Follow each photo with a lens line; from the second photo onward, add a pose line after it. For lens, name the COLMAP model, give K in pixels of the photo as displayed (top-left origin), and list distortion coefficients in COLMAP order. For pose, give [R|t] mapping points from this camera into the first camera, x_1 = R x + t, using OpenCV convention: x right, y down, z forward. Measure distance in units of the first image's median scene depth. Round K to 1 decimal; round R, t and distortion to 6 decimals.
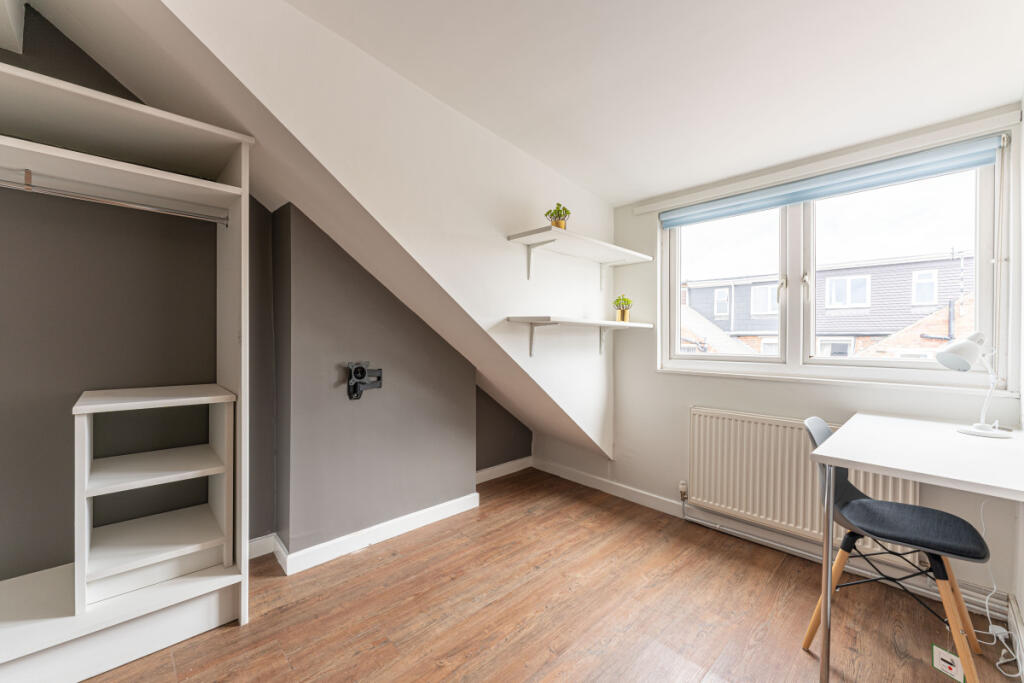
lens RADIAL K [[408.5, 0, 512.2], [0, 408.5, 344.8], [0, 0, 1]] dist [-0.000009, -0.000047]
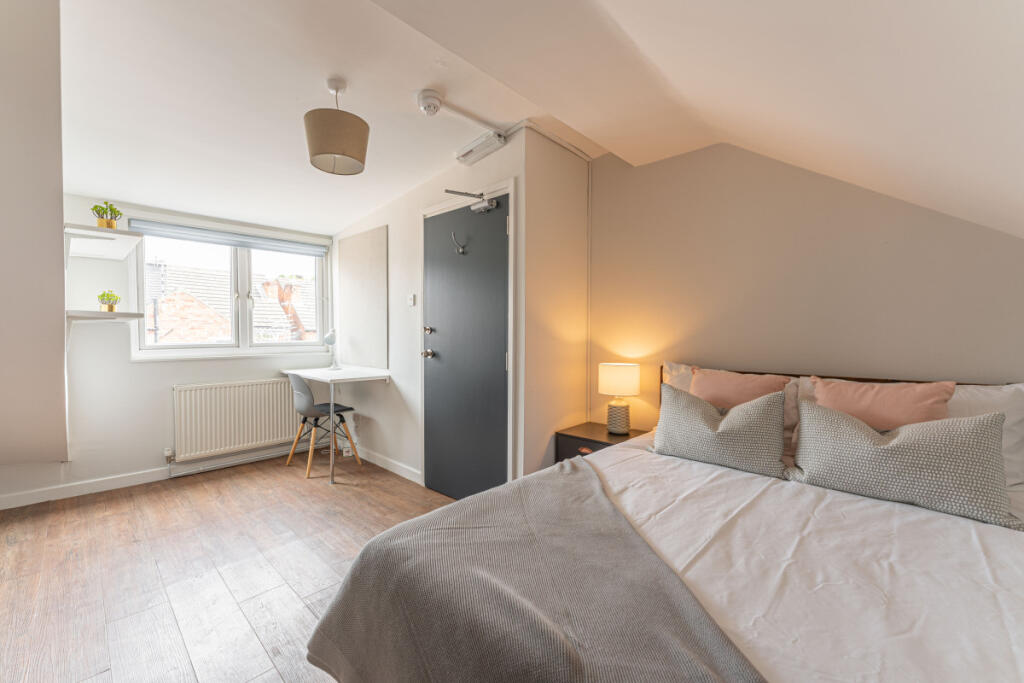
lens RADIAL K [[408.5, 0, 512.2], [0, 408.5, 344.8], [0, 0, 1]] dist [-0.000009, -0.000047]
pose [[-0.067115, -0.038549, 0.997000, -0.937552], [0.013992, 0.999119, 0.039573, -0.010950], [-0.997647, 0.016606, -0.066517, 0.045963]]
